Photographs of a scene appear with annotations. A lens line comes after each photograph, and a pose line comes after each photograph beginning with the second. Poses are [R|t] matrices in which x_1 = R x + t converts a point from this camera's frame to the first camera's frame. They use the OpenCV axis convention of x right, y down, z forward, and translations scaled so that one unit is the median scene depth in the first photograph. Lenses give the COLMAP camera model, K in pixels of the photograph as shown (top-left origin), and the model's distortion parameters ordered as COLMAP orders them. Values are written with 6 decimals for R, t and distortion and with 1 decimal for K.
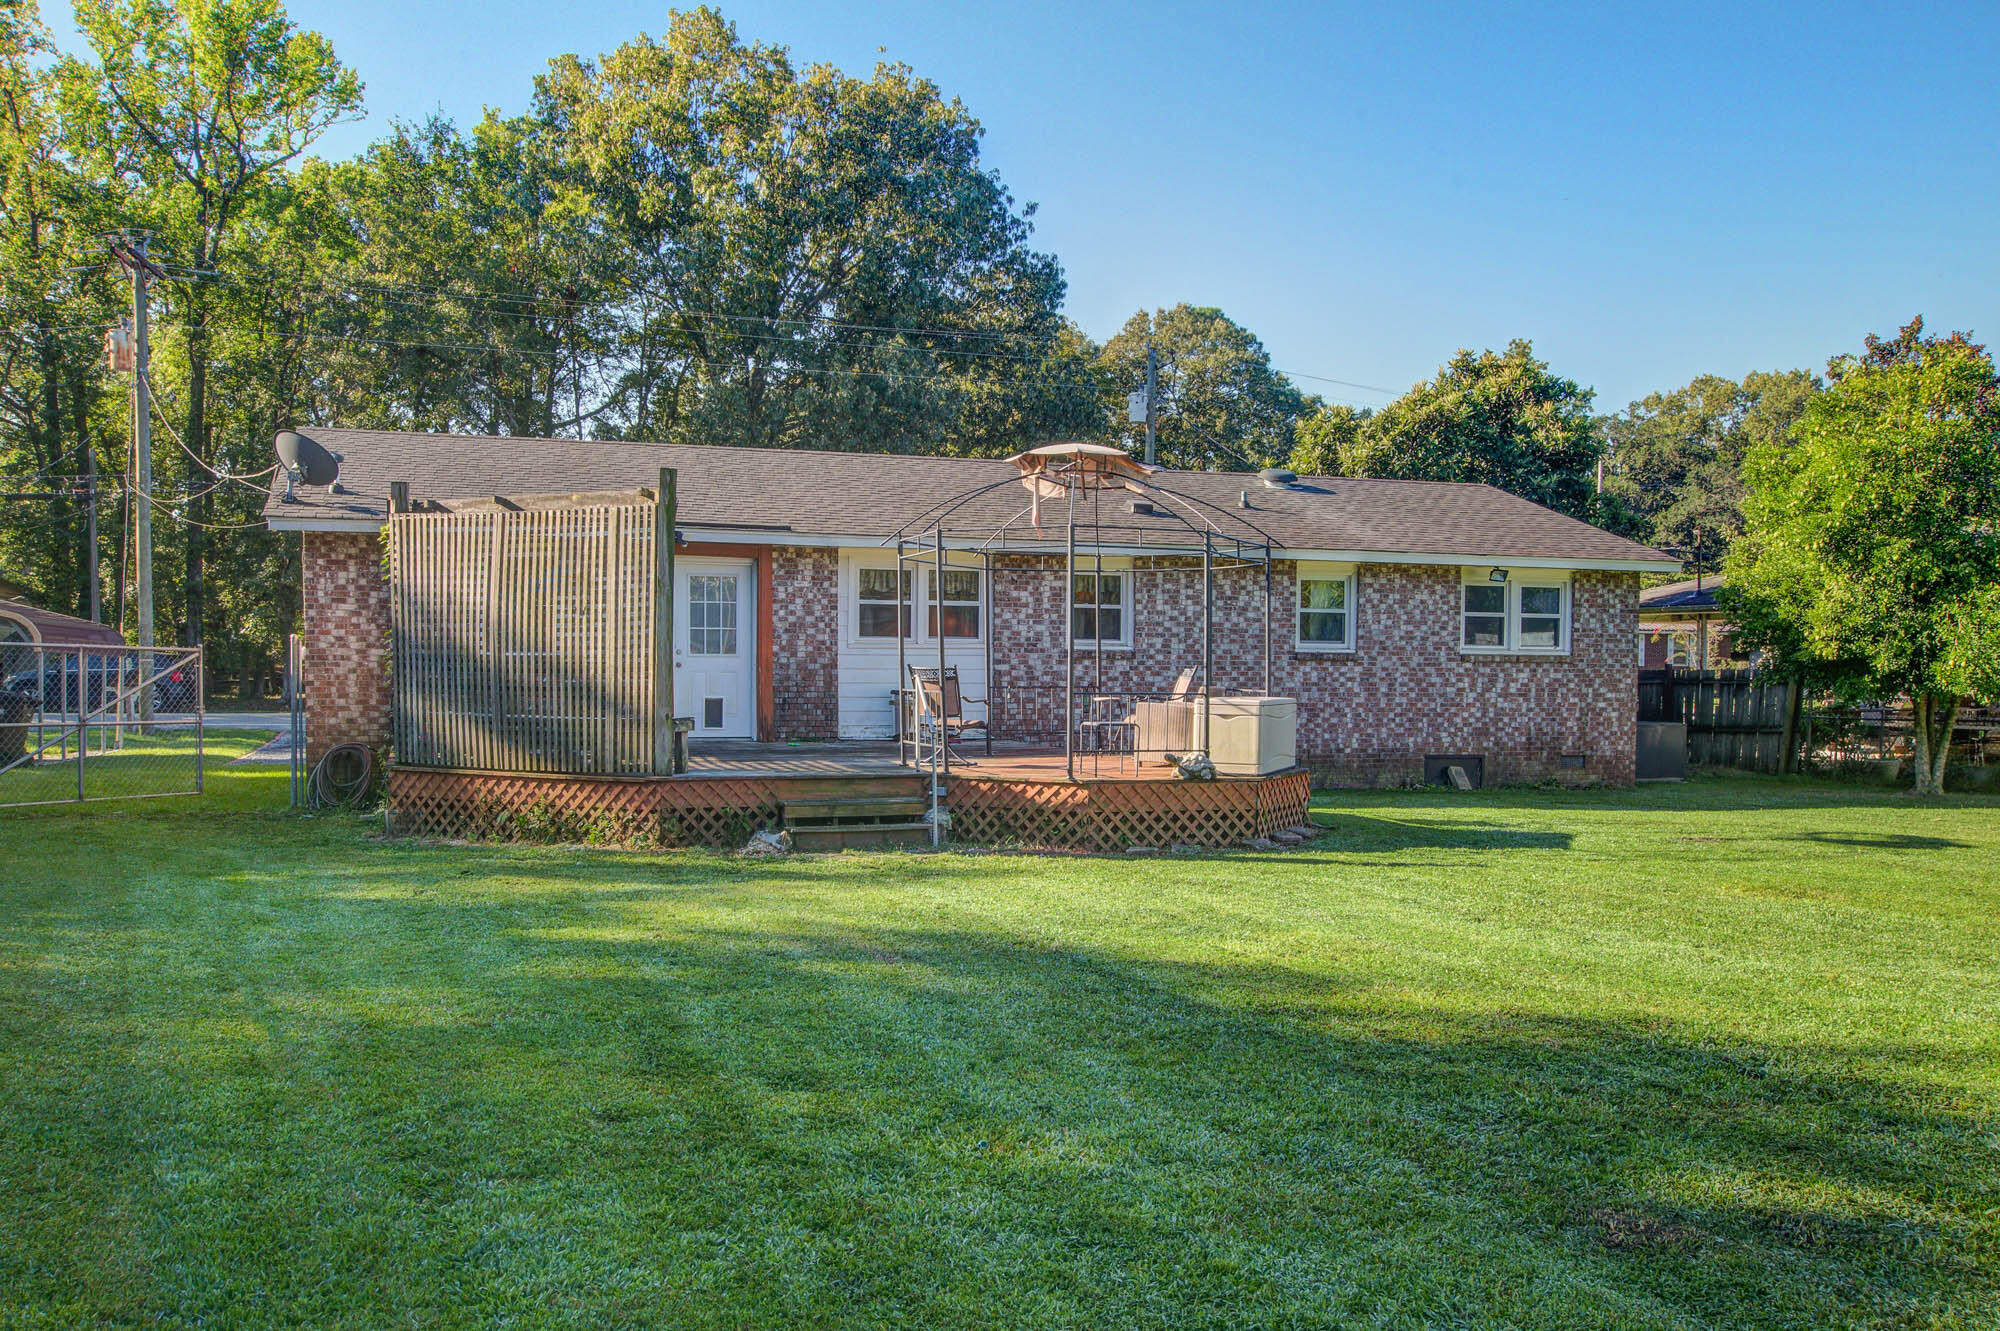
lens RADIAL K [[1685.0, 0, 999.5], [0, 1685.0, 676.8], [0, 0, 1]] dist [0.005098, 0.001307]
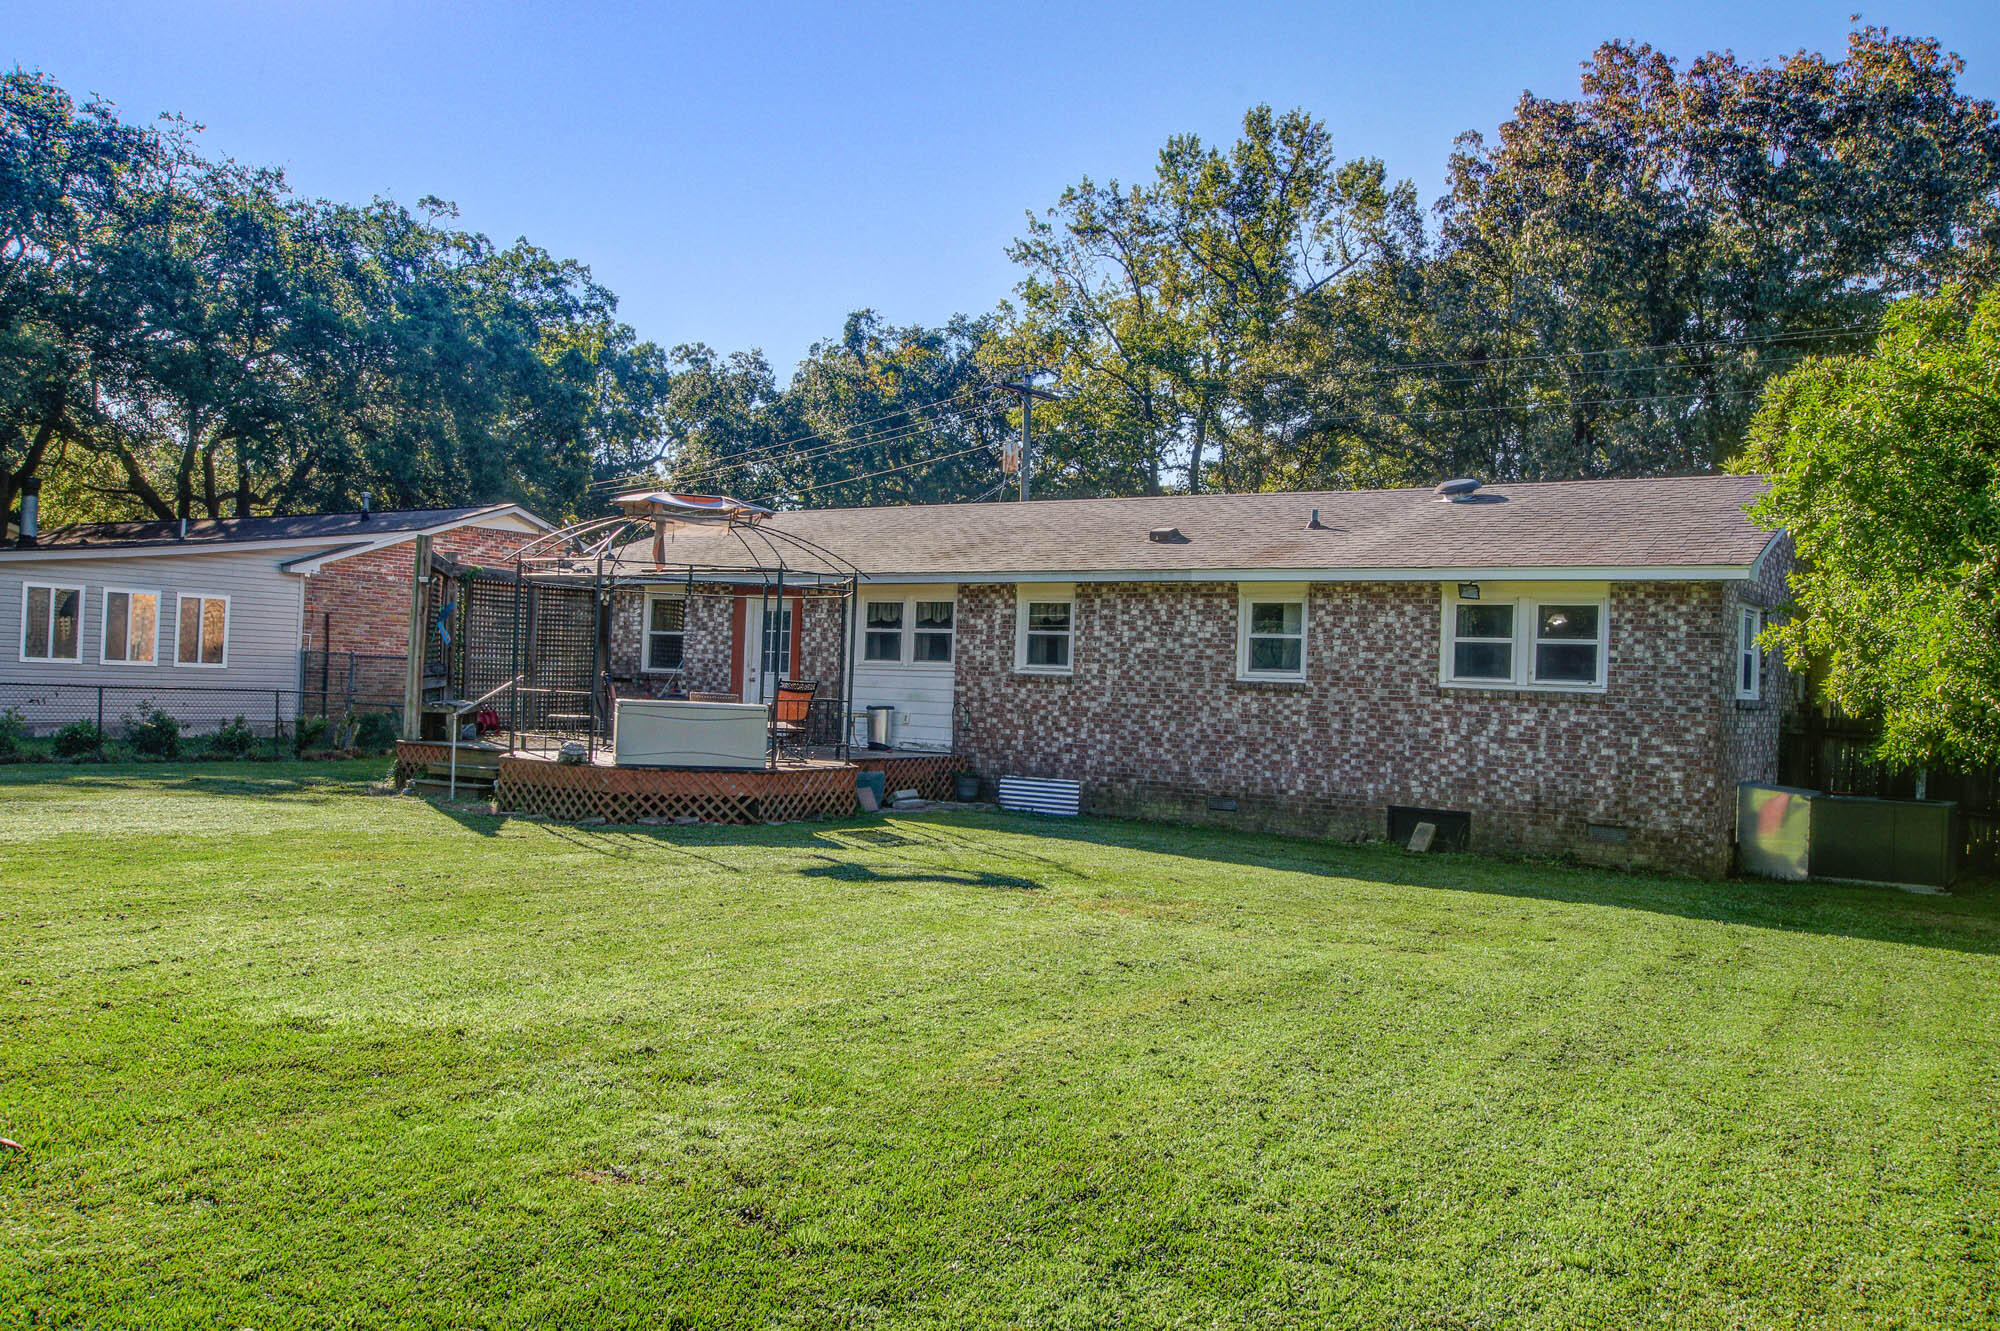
lens RADIAL K [[1744.2, 0, 999.8], [0, 1744.2, 657.5], [0, 0, 1]] dist [-0.005071, -0.001306]
pose [[0.569130, 0.003508, -0.822240, 0.873795], [-0.035285, 0.999174, -0.020160, -0.003462], [0.821490, 0.040487, 0.568783, 0.342475]]
